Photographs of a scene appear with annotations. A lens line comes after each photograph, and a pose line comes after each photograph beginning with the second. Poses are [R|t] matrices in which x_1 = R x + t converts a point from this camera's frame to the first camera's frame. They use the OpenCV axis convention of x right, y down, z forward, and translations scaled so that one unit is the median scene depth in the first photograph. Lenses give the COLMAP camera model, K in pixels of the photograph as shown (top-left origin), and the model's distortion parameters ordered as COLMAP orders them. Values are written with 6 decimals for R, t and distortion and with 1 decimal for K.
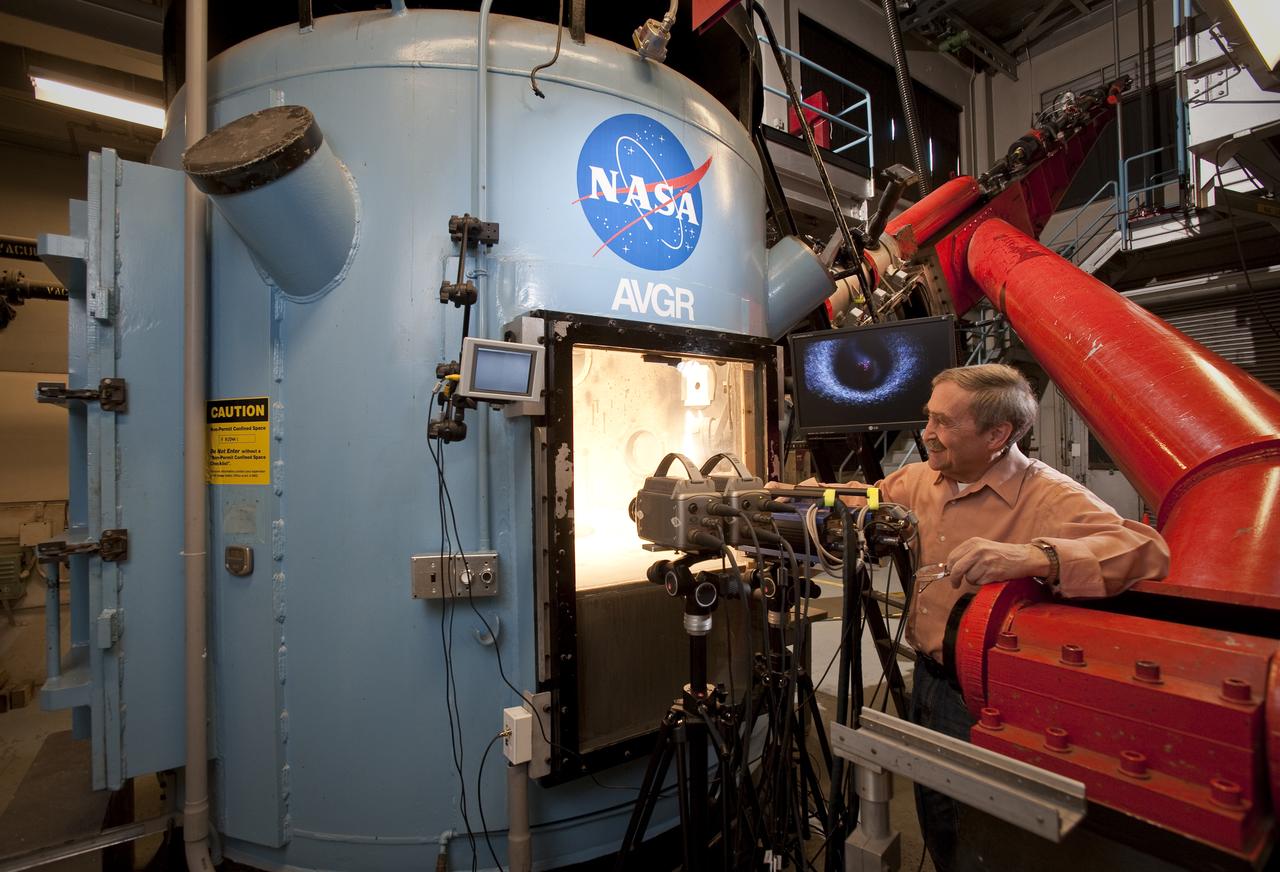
lens RADIAL K [[660.3, 0, 640.0], [0, 660.3, 436.0], [0, 0, 1]] dist [-0.047060, 0.027214]
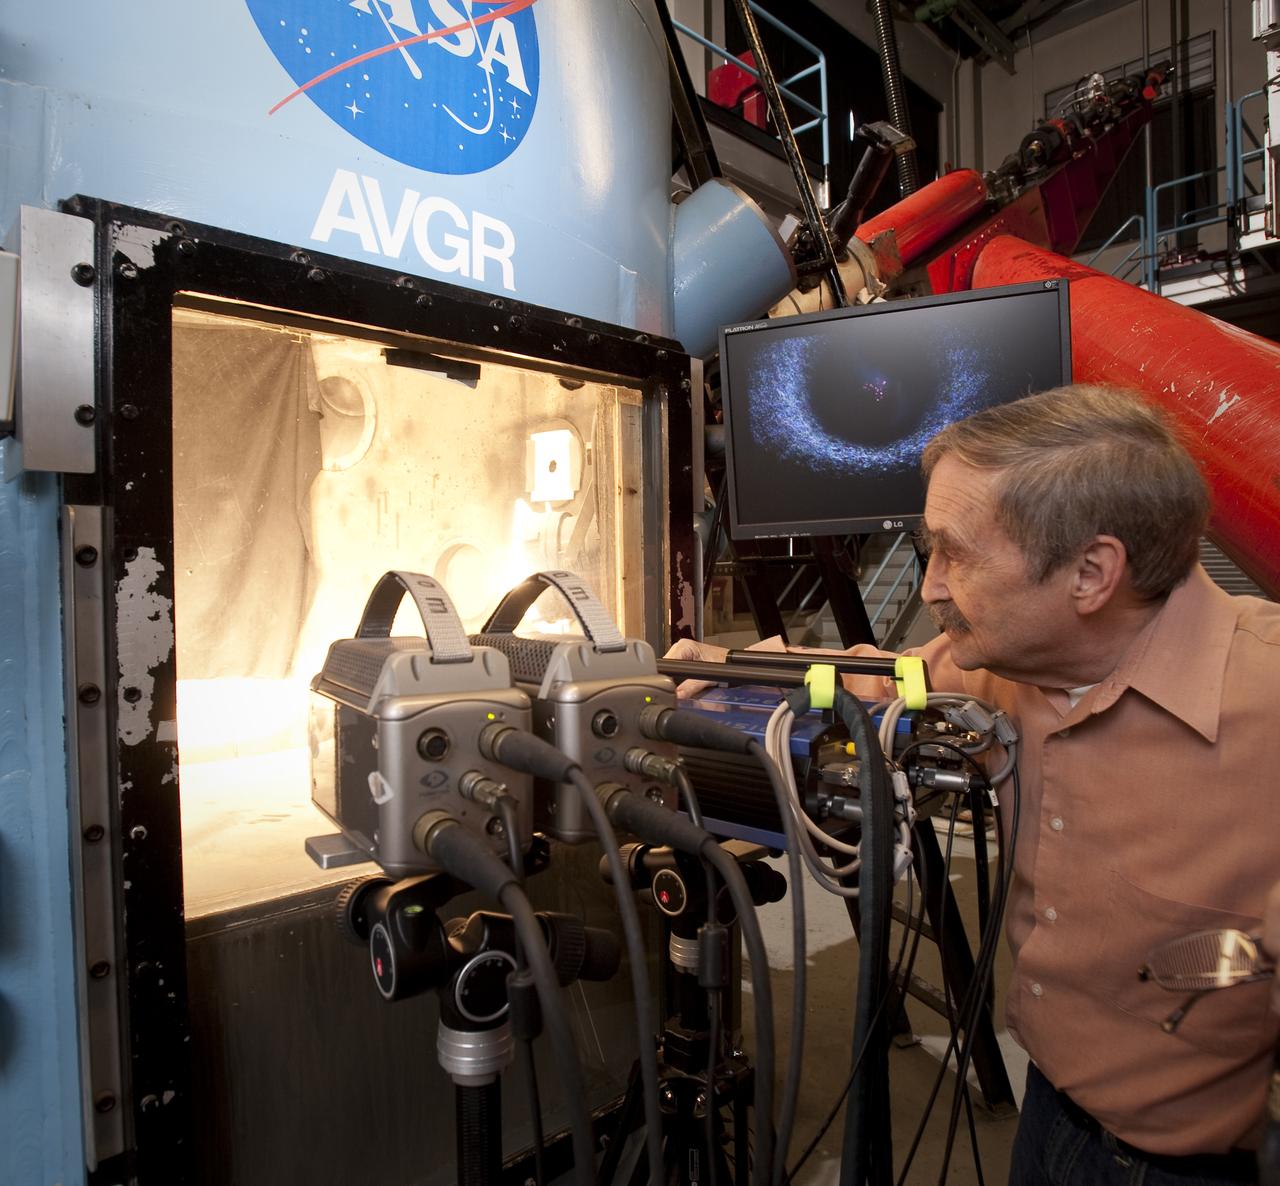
lens RADIAL K [[895.5, 0, 640.0], [0, 895.5, 593.0], [0, 0, 1]] dist [-0.000248, 0.001022]
pose [[0.987810, 0.000304, 0.155666, 0.068718], [-0.005688, 0.999401, 0.034139, 0.013923], [-0.155563, -0.034608, 0.987220, 0.349924]]
